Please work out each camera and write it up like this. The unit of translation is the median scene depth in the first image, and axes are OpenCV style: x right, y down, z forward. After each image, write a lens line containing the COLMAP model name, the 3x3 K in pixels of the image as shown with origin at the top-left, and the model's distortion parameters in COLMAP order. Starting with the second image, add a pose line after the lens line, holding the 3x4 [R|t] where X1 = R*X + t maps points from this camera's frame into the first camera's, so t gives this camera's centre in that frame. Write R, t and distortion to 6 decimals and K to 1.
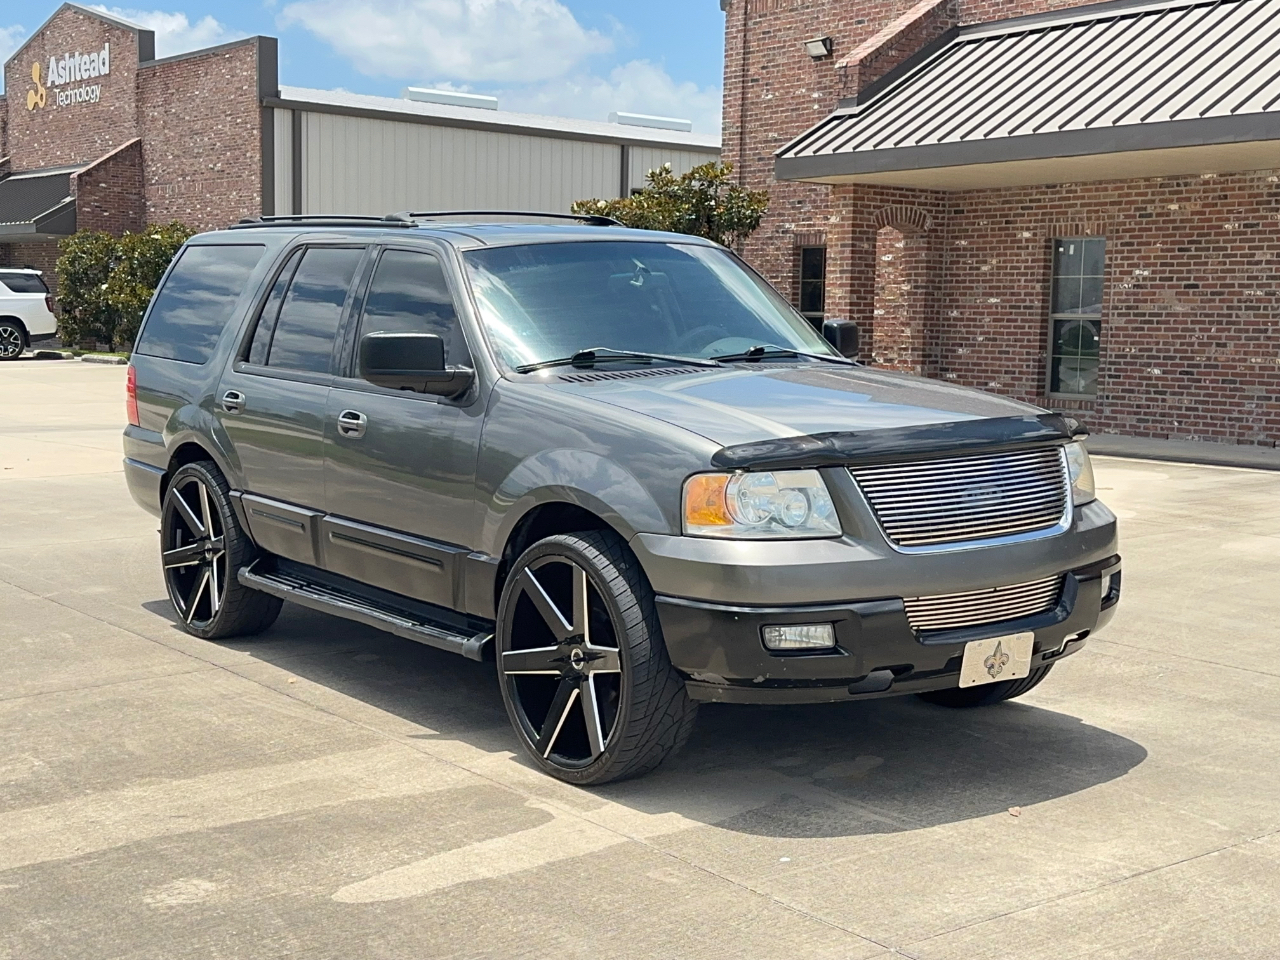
lens RADIAL K [[1763.0, 0, 640.0], [0, 1763.0, 480.0], [0, 0, 1]] dist [0.195301, -0.393904]
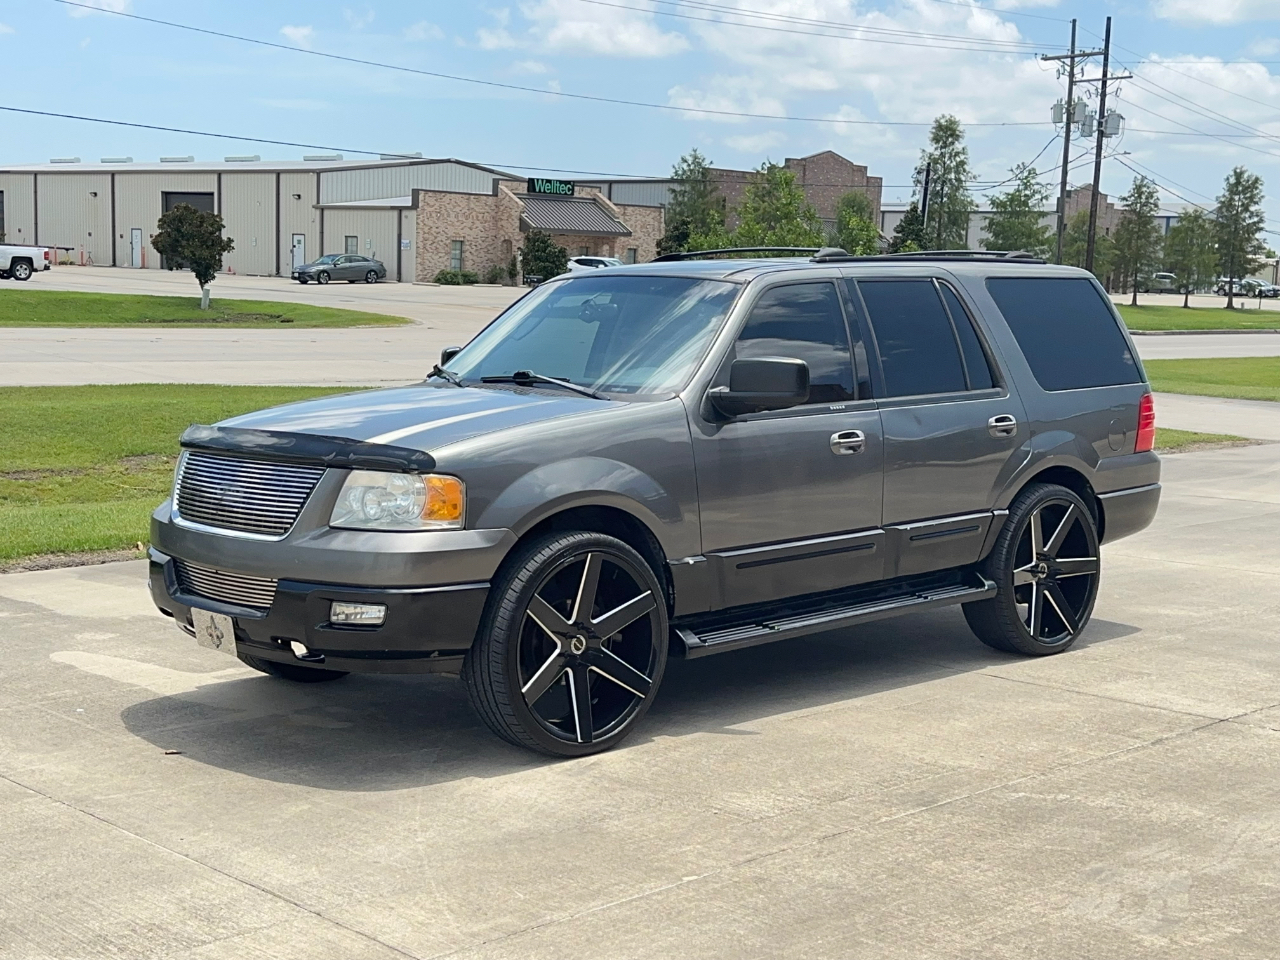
lens RADIAL K [[1763.0, 0, 640.0], [0, 1763.0, 480.0], [0, 0, 1]] dist [0.195301, -0.393904]
pose [[0.120072, 0.101901, -0.987522, 0.414579], [-0.121271, 0.988774, 0.087285, -0.040246], [0.985330, 0.109277, 0.131082, 0.332955]]
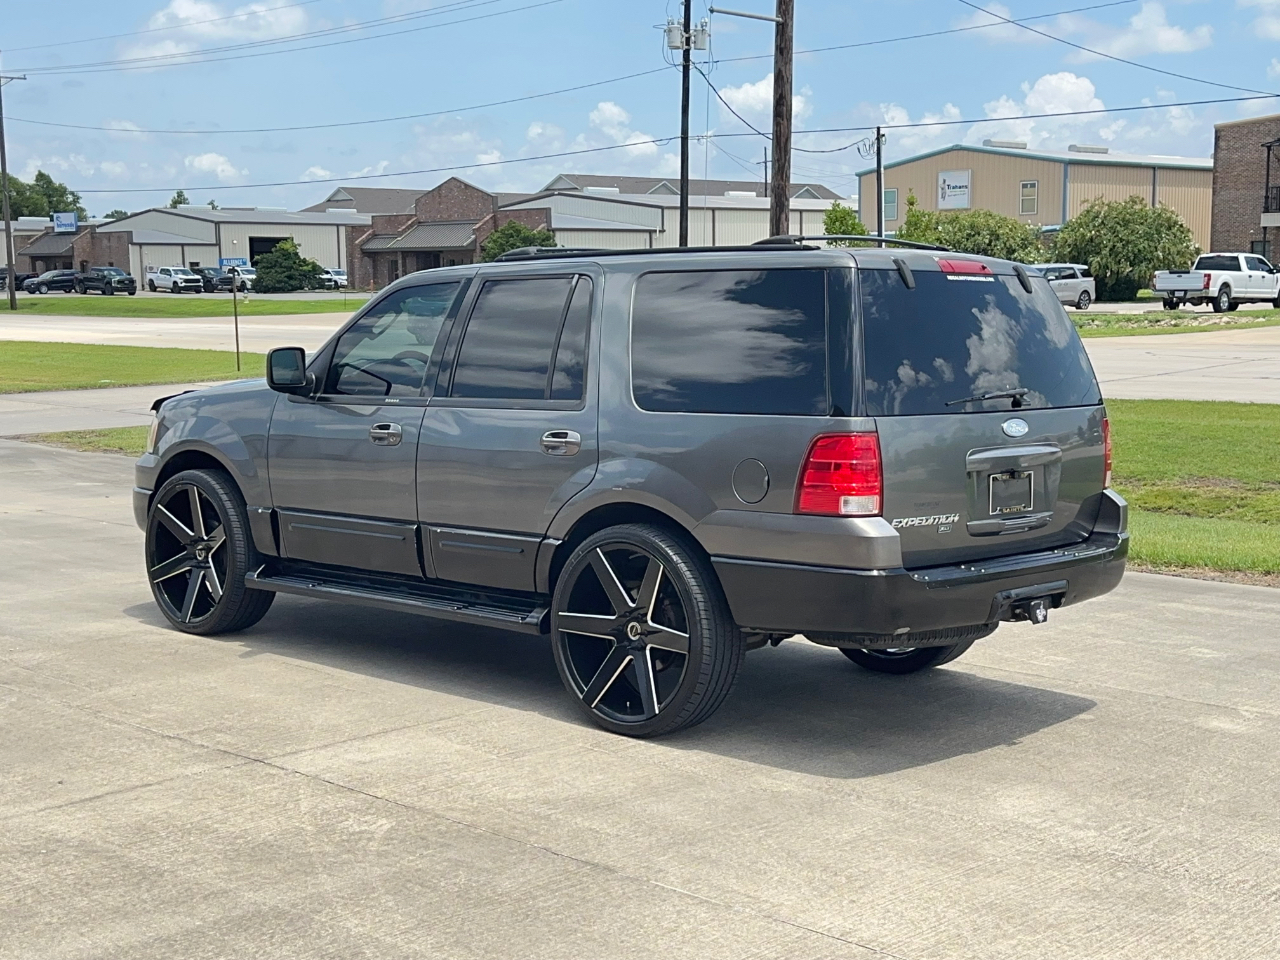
lens RADIAL K [[1779.2, 0, 640.0], [0, 1779.2, 480.0], [0, 0, 1]] dist [0.210021, -0.463481]
pose [[-0.982427, 0.007100, -0.186511, 0.044863], [-0.031435, 0.978708, 0.202837, -0.096442], [0.183980, 0.205136, -0.961286, 0.851127]]
